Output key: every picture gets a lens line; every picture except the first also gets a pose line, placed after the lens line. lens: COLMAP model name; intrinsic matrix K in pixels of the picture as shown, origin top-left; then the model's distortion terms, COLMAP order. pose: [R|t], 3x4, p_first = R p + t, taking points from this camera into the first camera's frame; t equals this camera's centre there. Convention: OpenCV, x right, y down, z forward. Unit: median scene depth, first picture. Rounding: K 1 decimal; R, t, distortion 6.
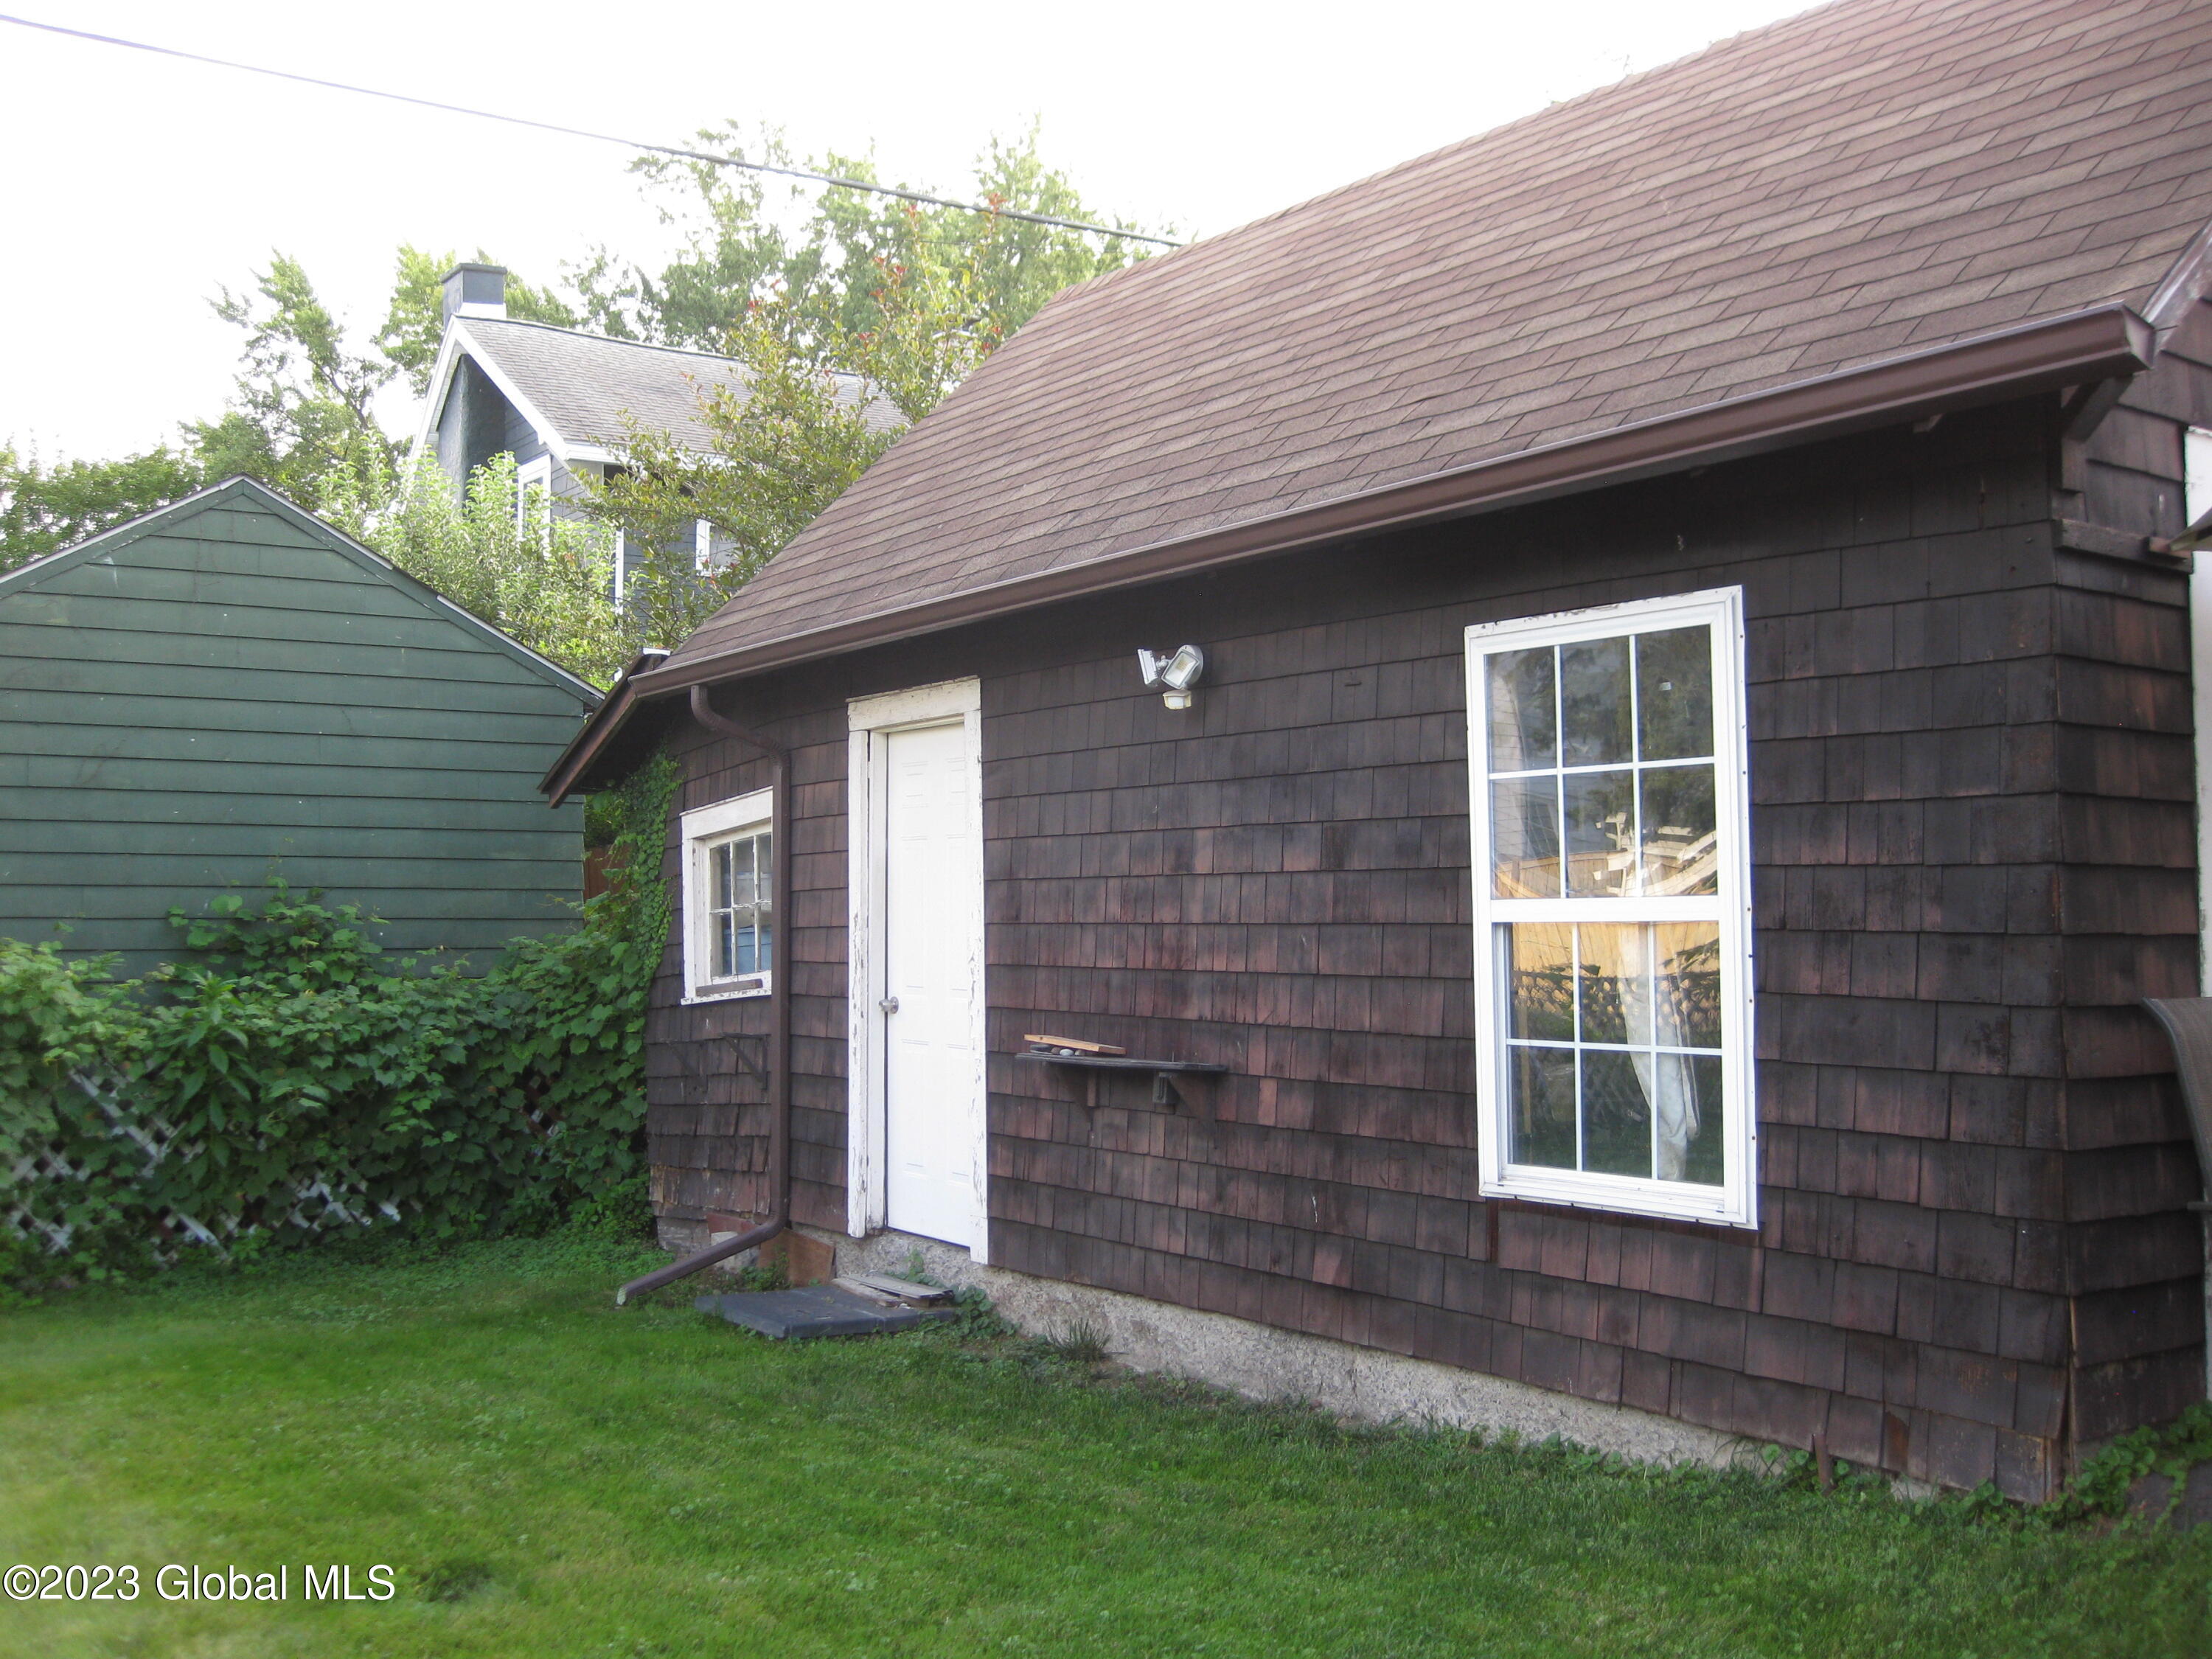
lens RADIAL K [[2227.6, 0, 1106.0], [0, 2227.6, 829.5], [0, 0, 1]] dist [-0.168283, 0.014701]
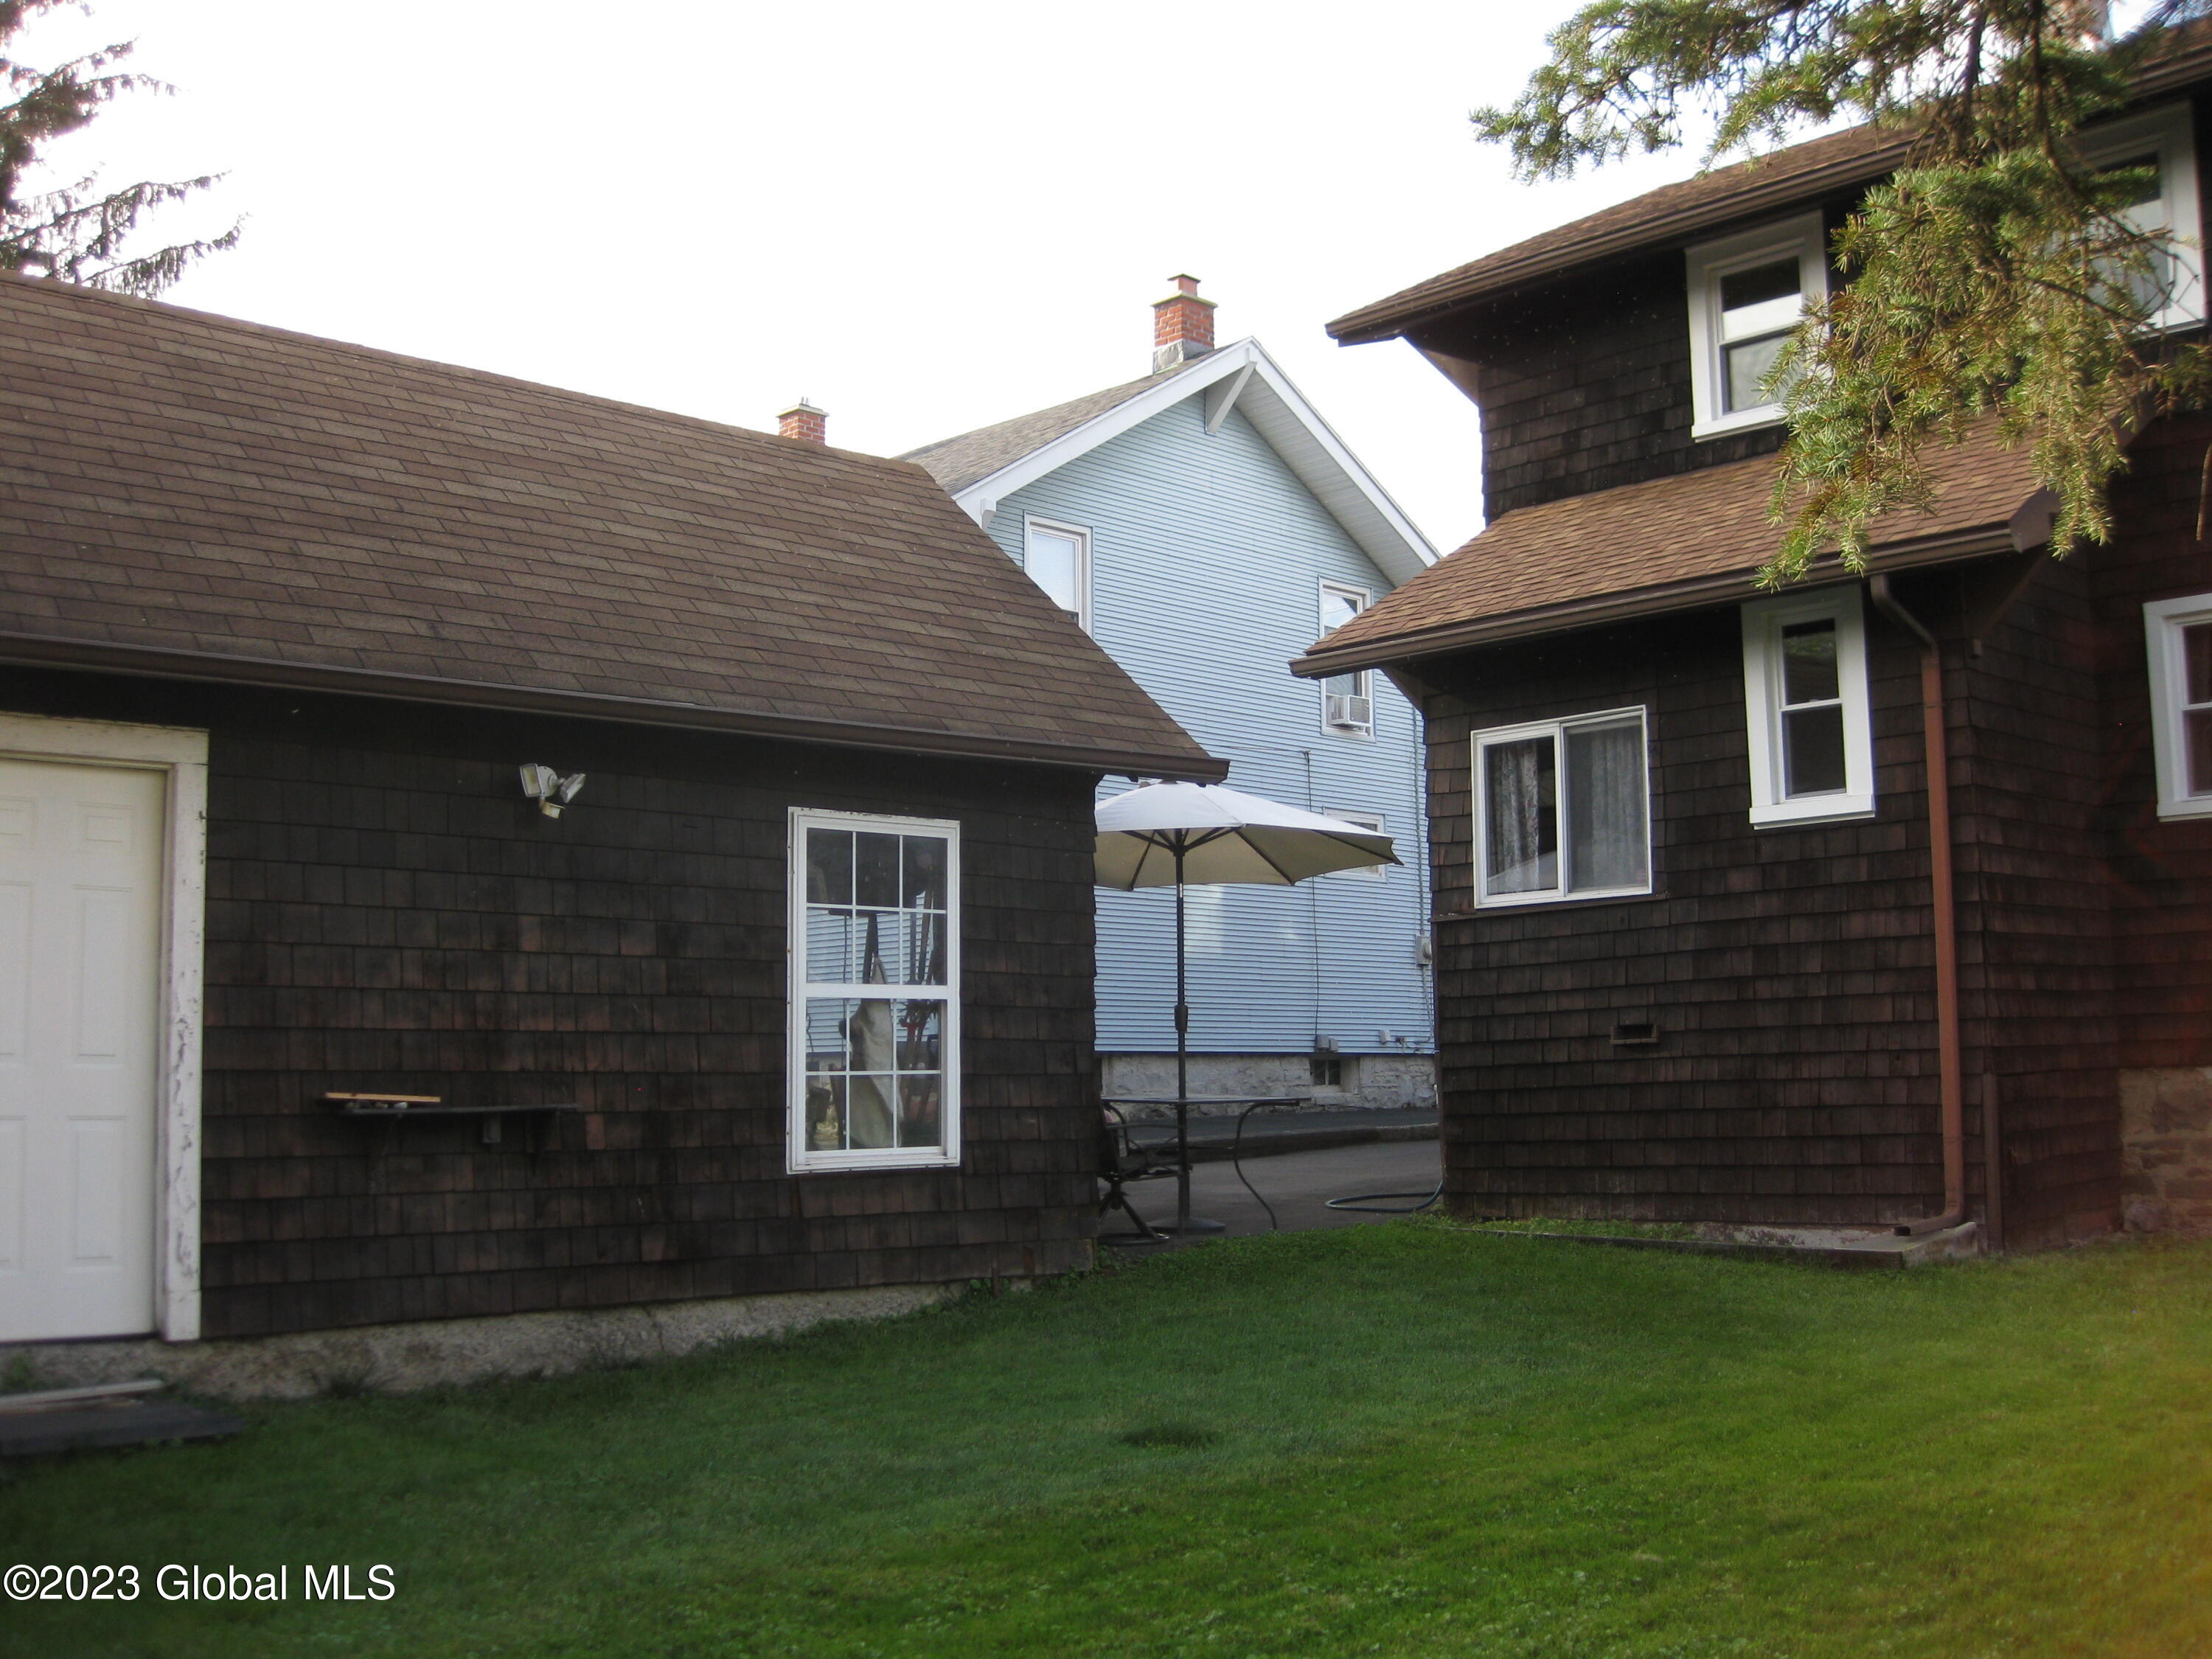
lens RADIAL K [[2227.6, 0, 1106.0], [0, 2227.6, 829.5], [0, 0, 1]] dist [-0.168283, 0.014701]
pose [[-0.138728, 0.120824, 0.982932, -1.276833], [-0.018354, 0.992045, -0.124535, 0.104300], [-0.990160, -0.035317, -0.135407, 0.903172]]
